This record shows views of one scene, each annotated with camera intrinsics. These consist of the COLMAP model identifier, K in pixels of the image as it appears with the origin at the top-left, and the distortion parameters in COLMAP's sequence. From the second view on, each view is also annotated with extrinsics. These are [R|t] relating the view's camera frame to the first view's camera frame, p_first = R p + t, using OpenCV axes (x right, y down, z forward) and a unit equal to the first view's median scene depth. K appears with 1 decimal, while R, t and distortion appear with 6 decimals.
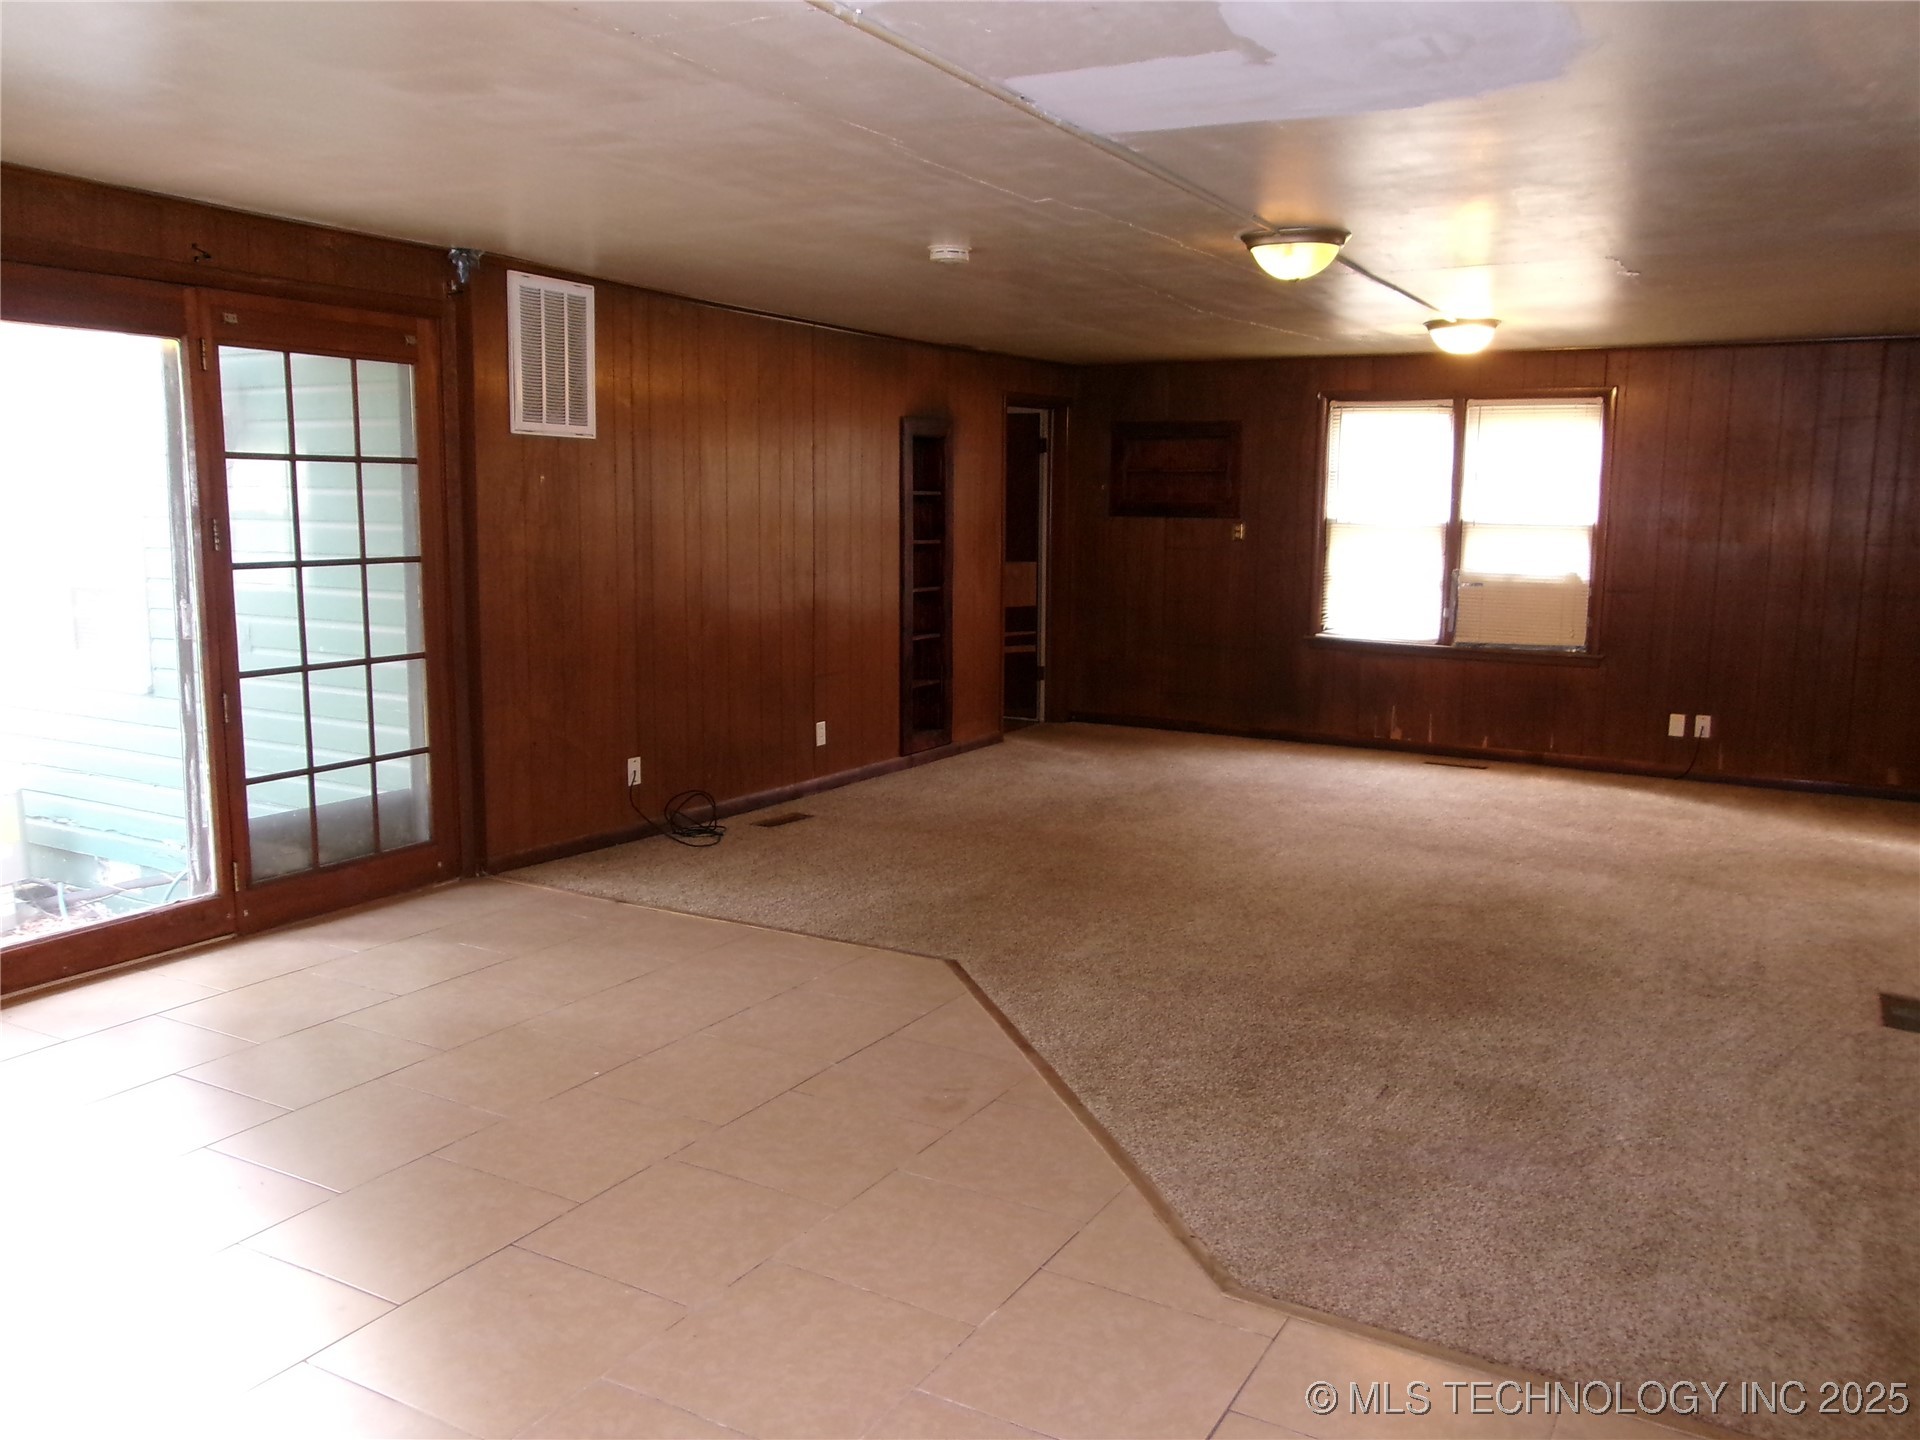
lens RADIAL K [[1525.7, 0, 953.9], [0, 1525.7, 722.9], [0, 0, 1]] dist [0.045597, -0.040102]
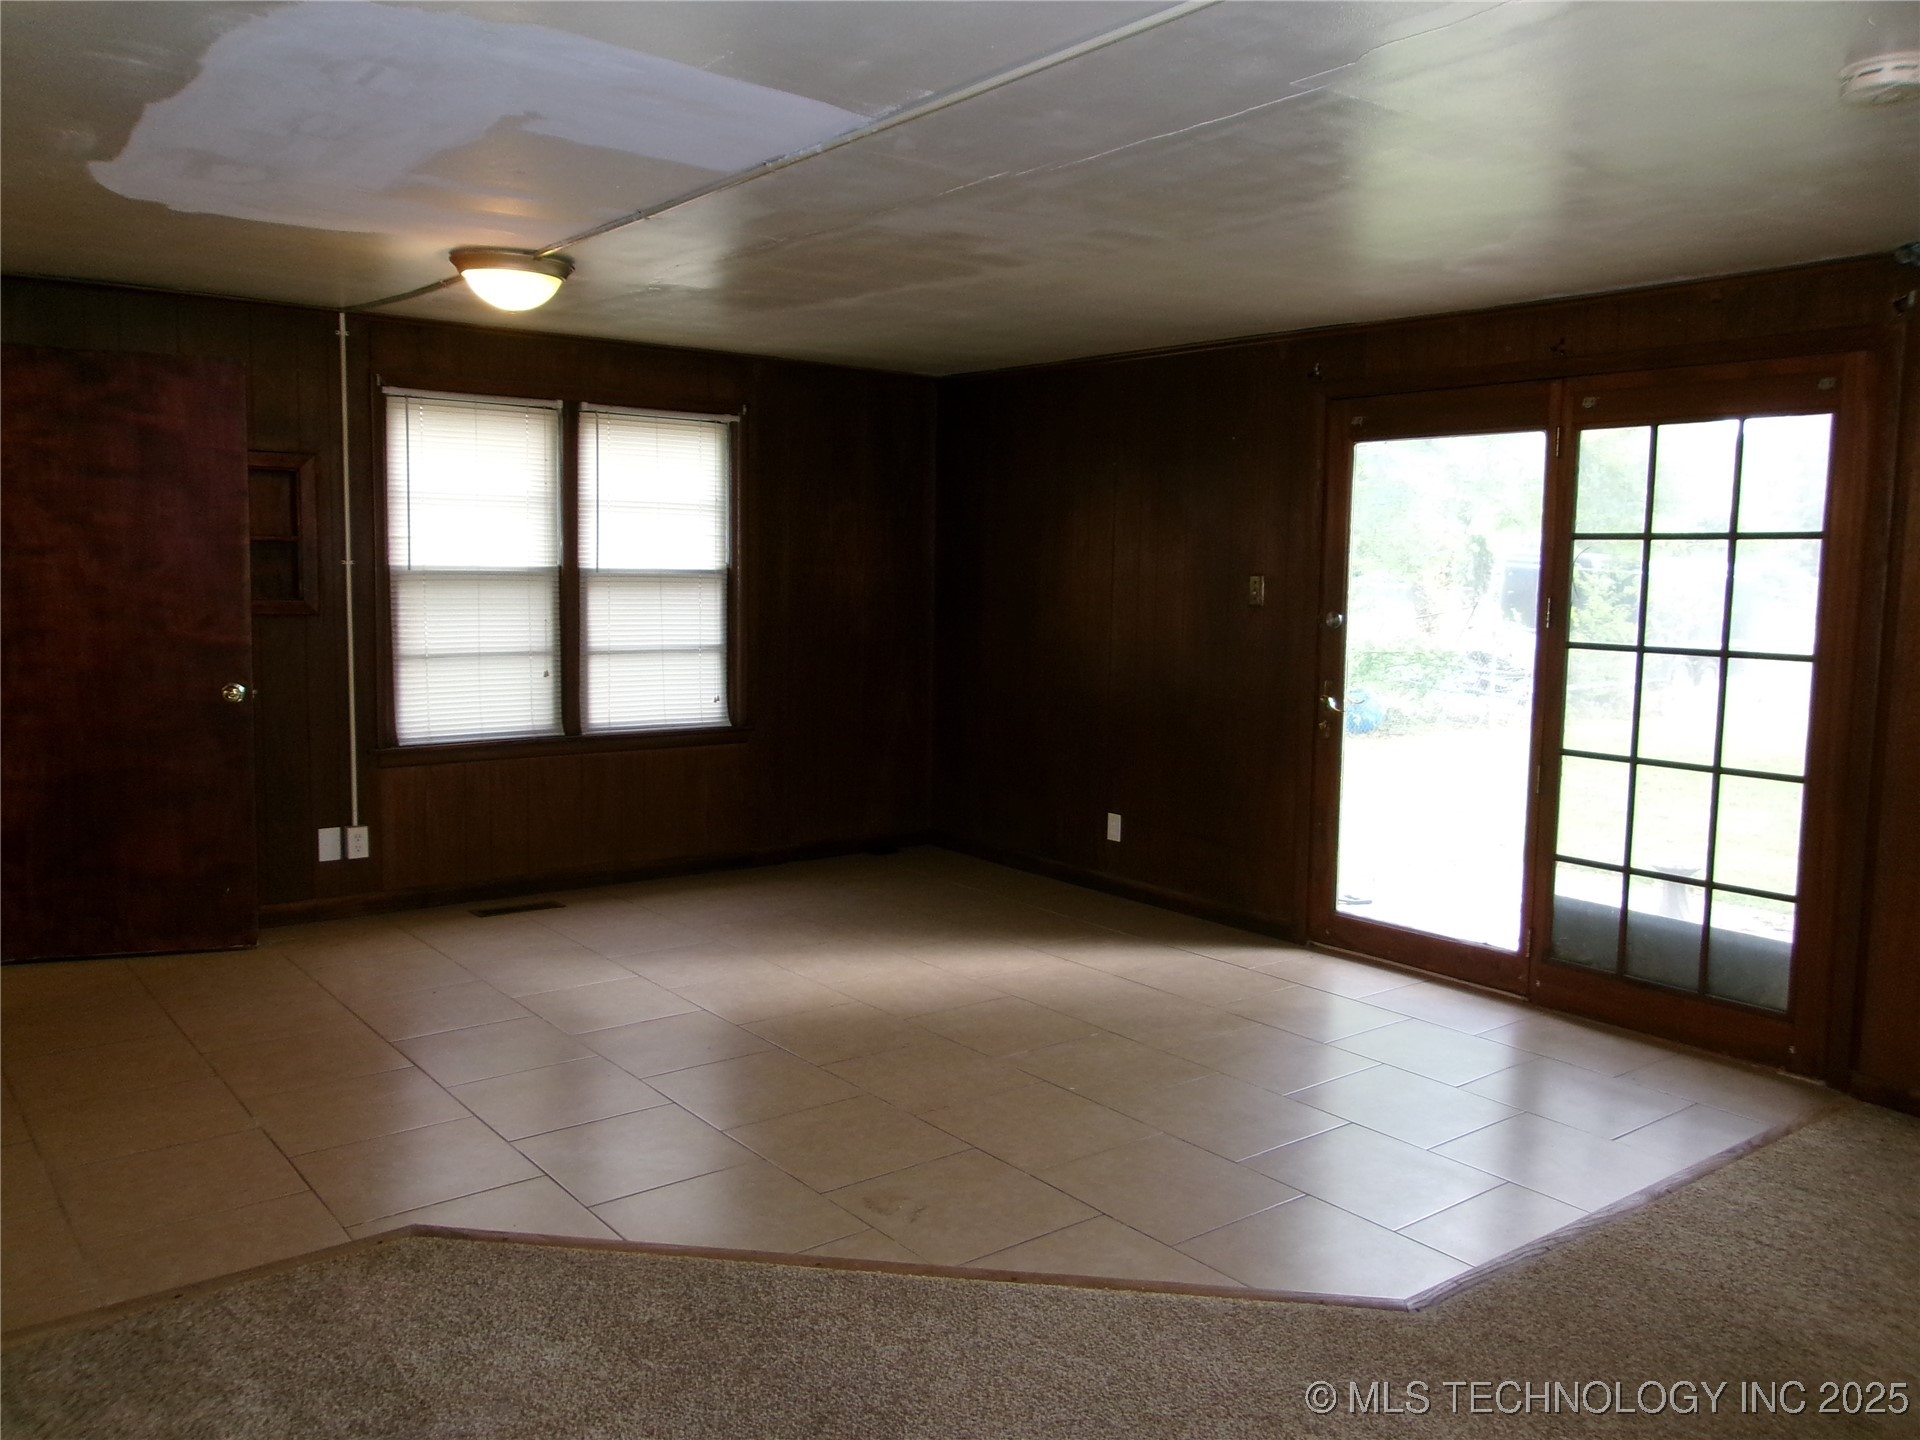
lens RADIAL K [[1530.3, 0, 955.6], [0, 1530.3, 706.8], [0, 0, 1]] dist [0.000184, 0.060909]
pose [[-0.382571, 0.072434, -0.921082, 0.608762], [-0.155839, 0.977580, 0.141605, -0.138828], [0.910689, 0.197714, -0.362706, 0.983842]]
